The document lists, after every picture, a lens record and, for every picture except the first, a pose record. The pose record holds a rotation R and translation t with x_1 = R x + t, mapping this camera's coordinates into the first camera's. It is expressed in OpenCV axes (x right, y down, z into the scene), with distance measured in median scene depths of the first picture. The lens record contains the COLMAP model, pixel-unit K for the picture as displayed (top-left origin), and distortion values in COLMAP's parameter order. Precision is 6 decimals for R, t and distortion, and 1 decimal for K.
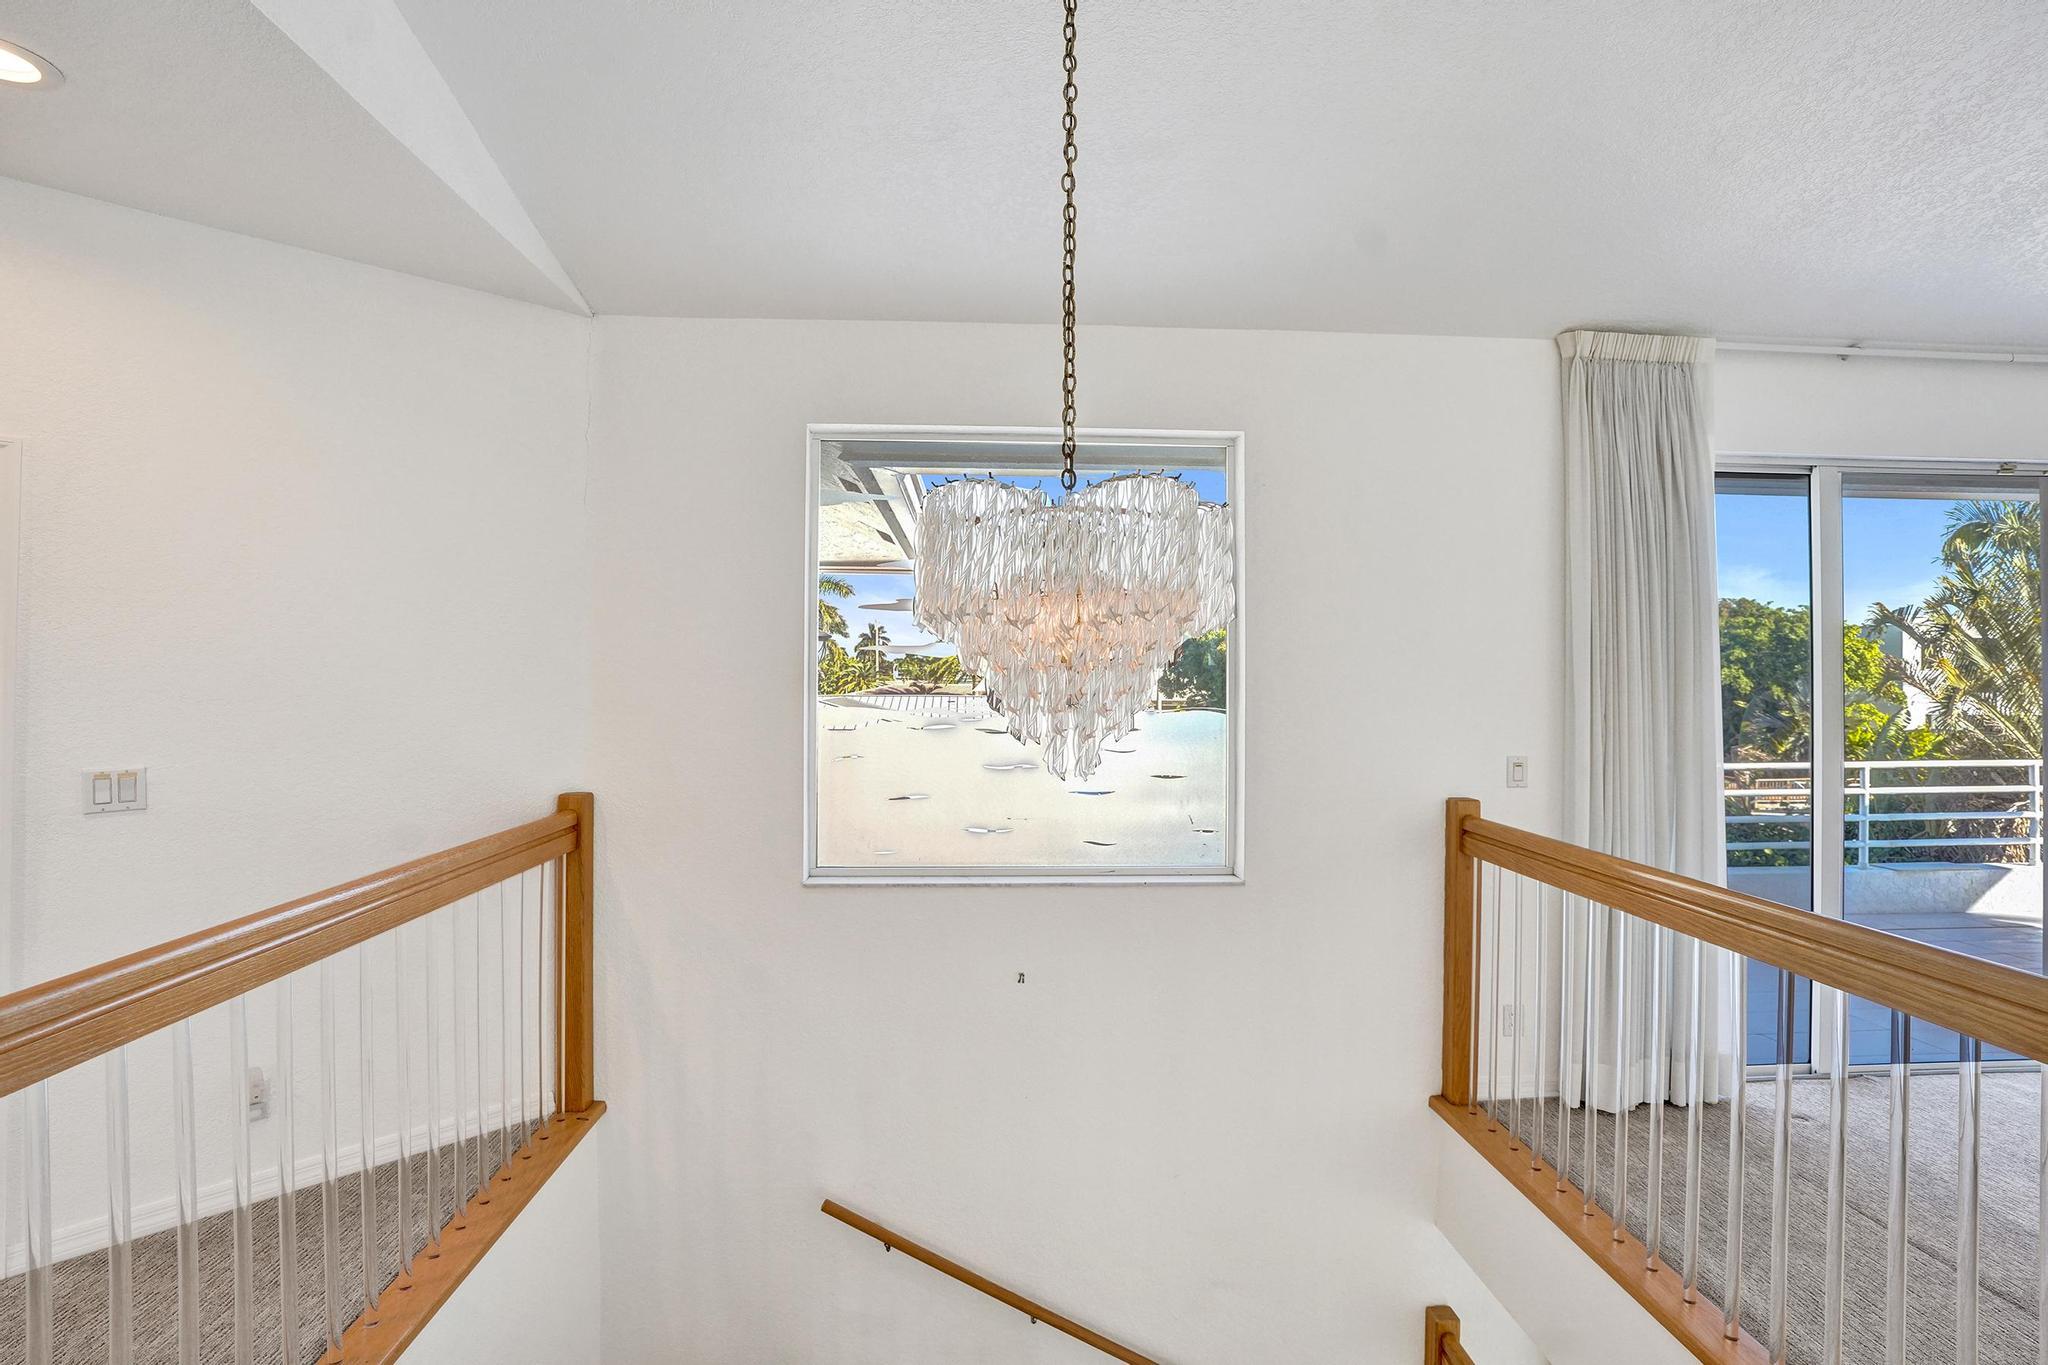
lens RADIAL K [[976.7, 0, 1024.0], [0, 976.7, 682.5], [0, 0, 1]] dist [-0.031591, 0.000342]
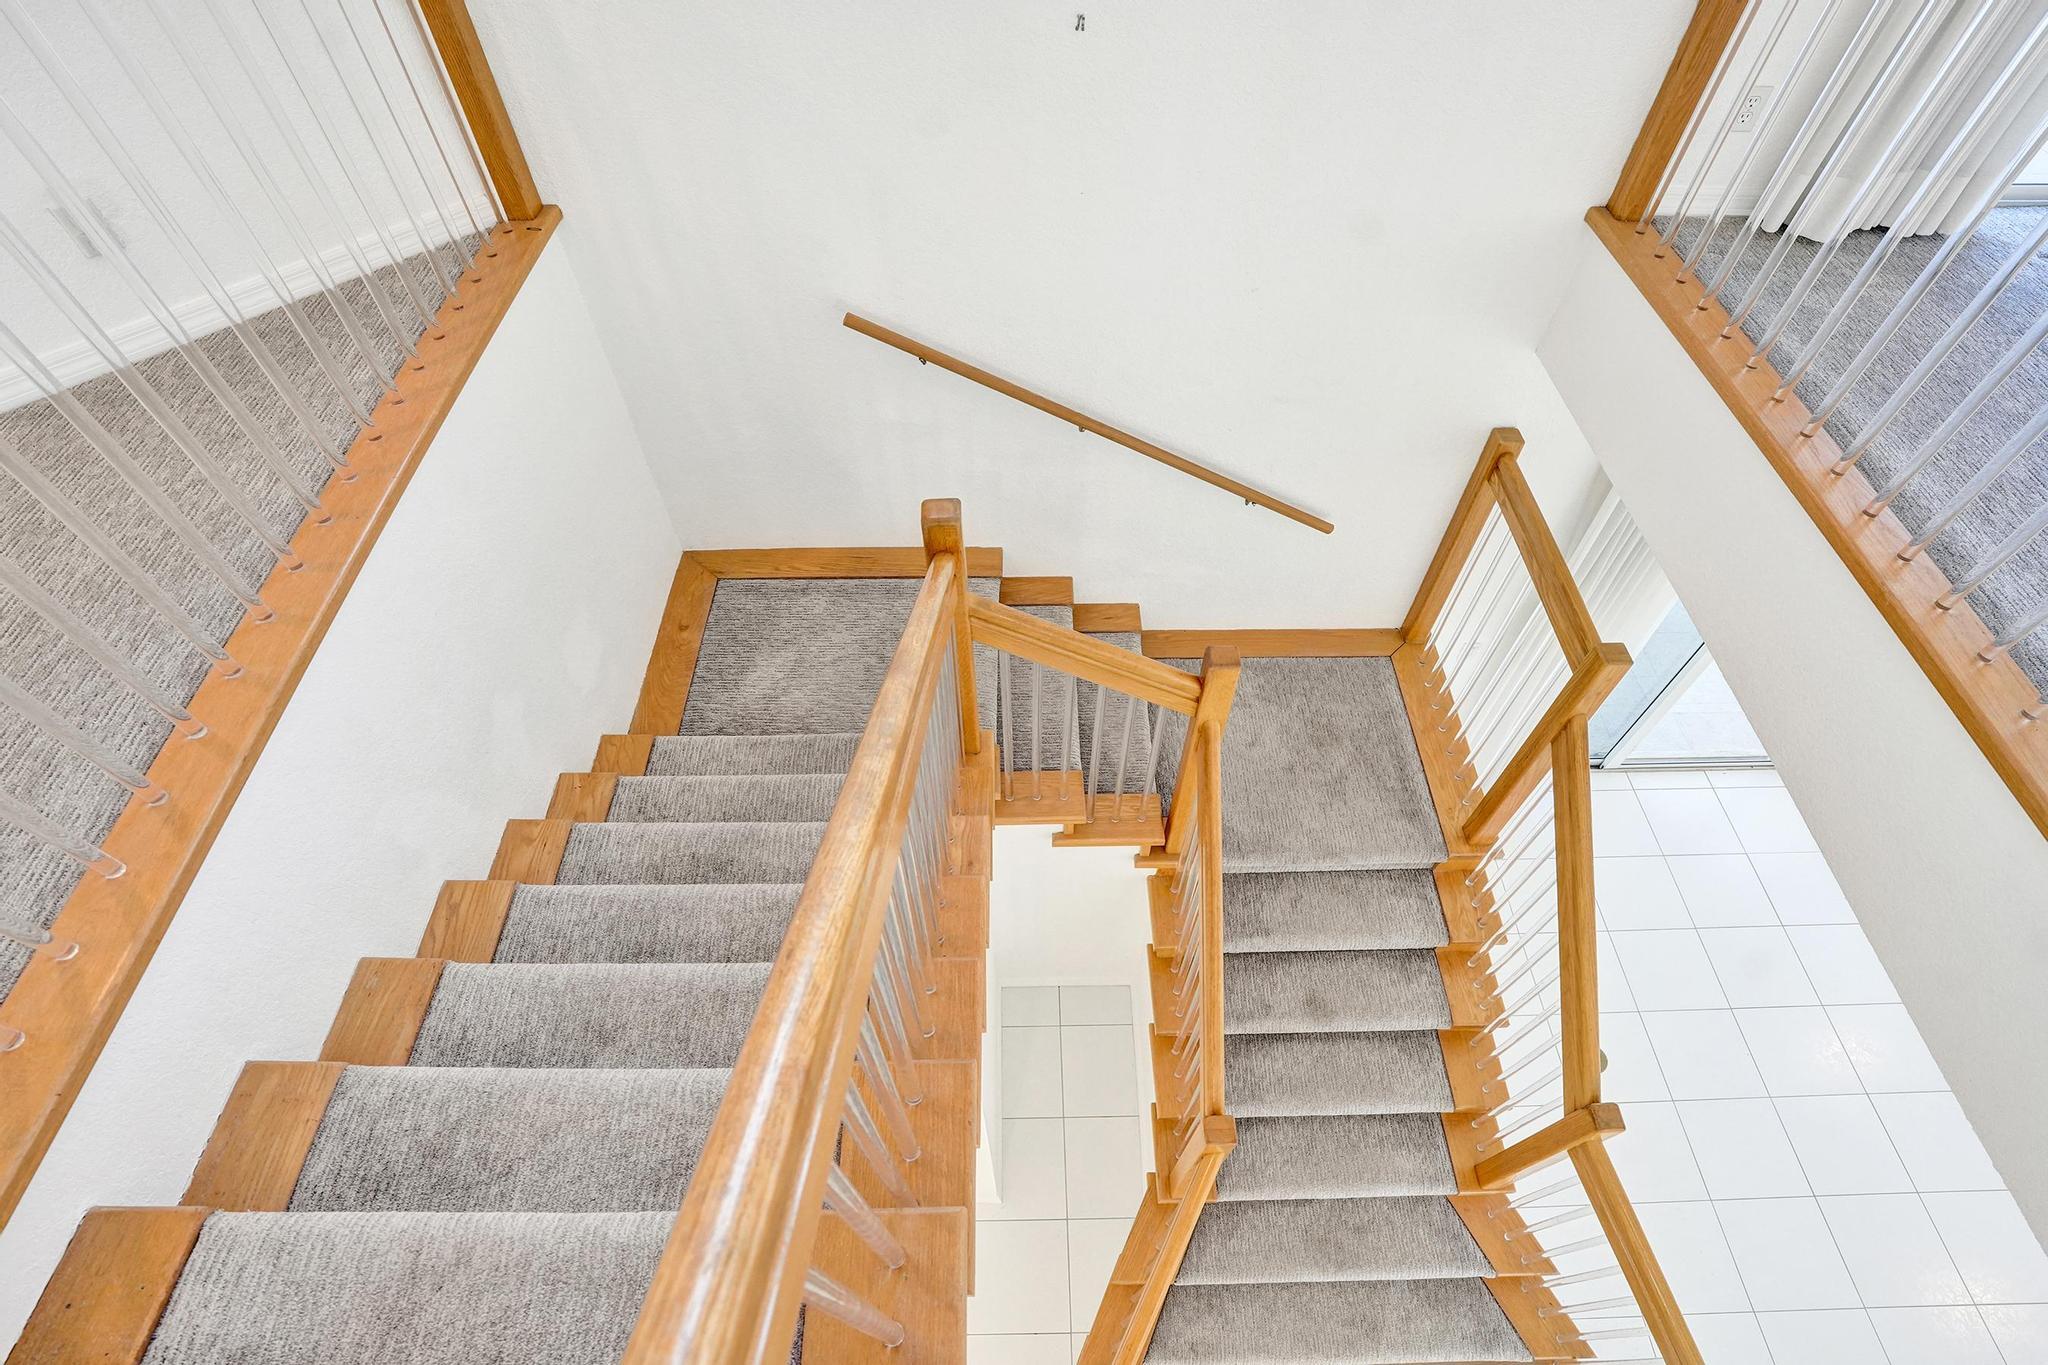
lens RADIAL K [[976.7, 0, 1024.0], [0, 976.7, 682.5], [0, 0, 1]] dist [-0.031591, 0.000342]
pose [[0.998389, 0.034494, -0.045050, 0.006694], [0.013966, 0.620154, 0.784356, 0.052807], [0.054993, -0.783721, 0.618673, 0.200420]]
